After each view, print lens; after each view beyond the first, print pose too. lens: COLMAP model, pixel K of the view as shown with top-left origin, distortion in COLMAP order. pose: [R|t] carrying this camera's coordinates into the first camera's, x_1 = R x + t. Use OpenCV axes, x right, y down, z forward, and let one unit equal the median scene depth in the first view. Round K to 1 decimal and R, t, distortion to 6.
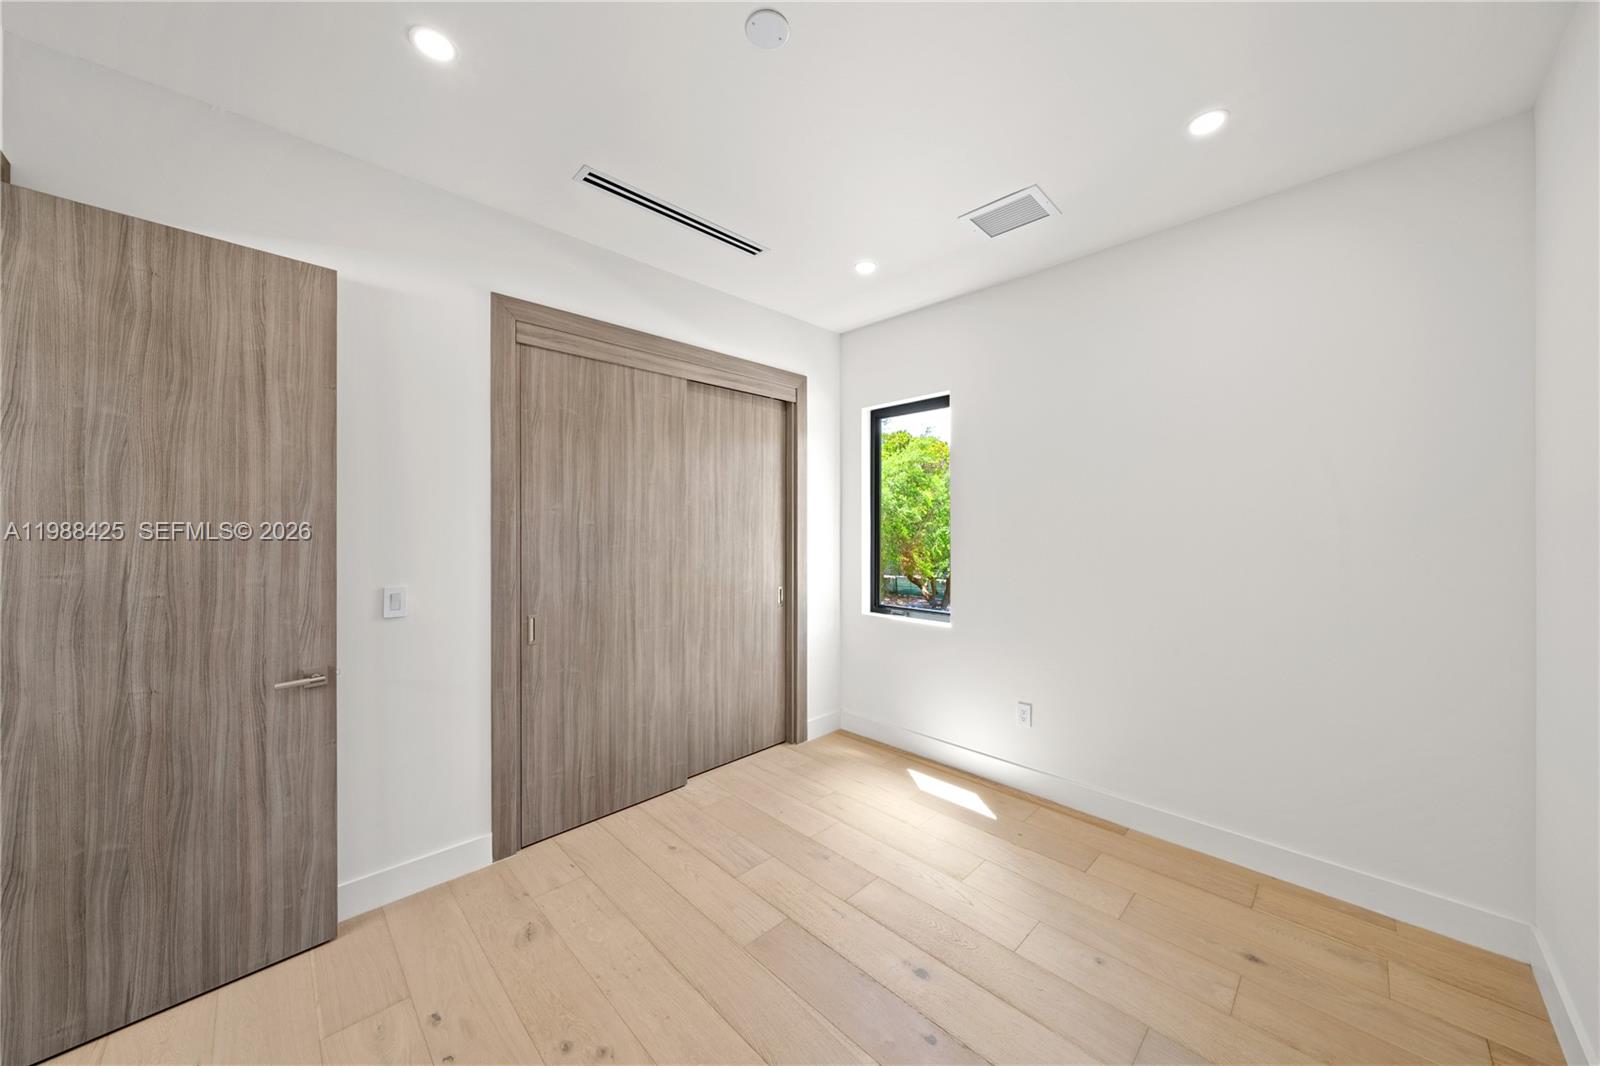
lens RADIAL K [[550.6, 0, 800.0], [0, 550.6, 533.0], [0, 0, 1]] dist [-0.001533, -0.000155]
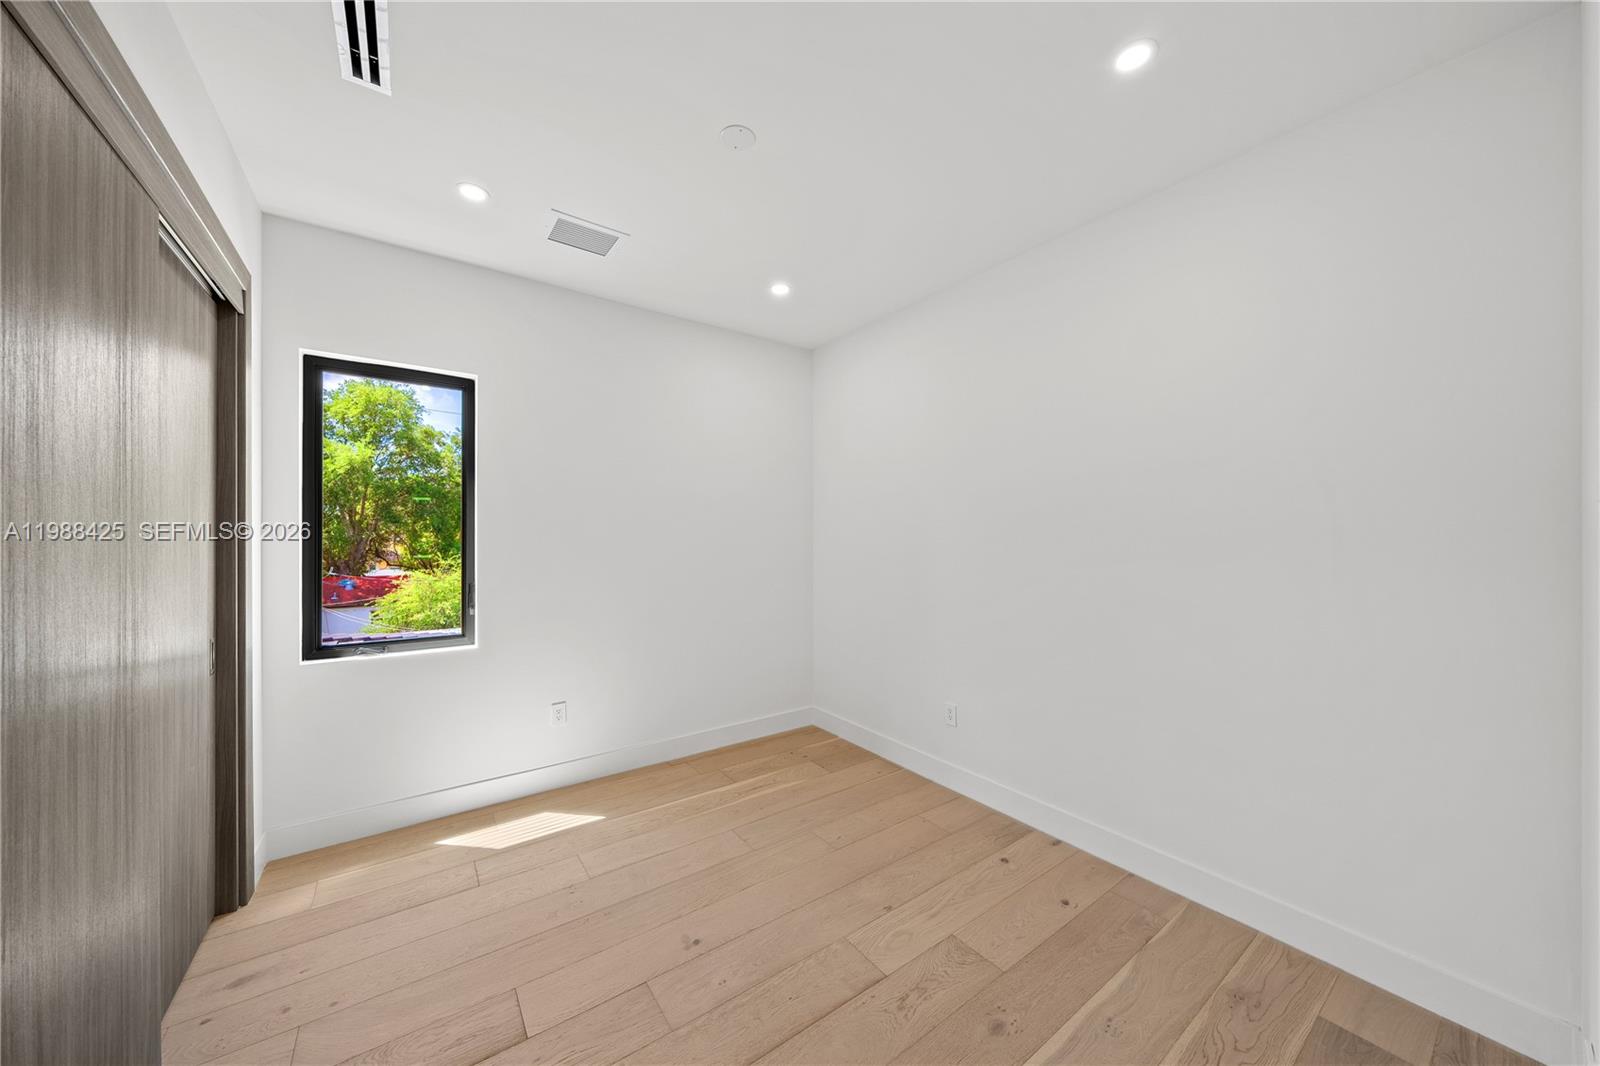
lens RADIAL K [[550.6, 0, 800.0], [0, 550.6, 533.0], [0, 0, 1]] dist [-0.001533, -0.000155]
pose [[0.160237, 0.021336, 0.986848, -0.511431], [0.035060, 0.999012, -0.027292, 0.038025], [-0.986456, 0.038972, 0.159331, 0.375293]]
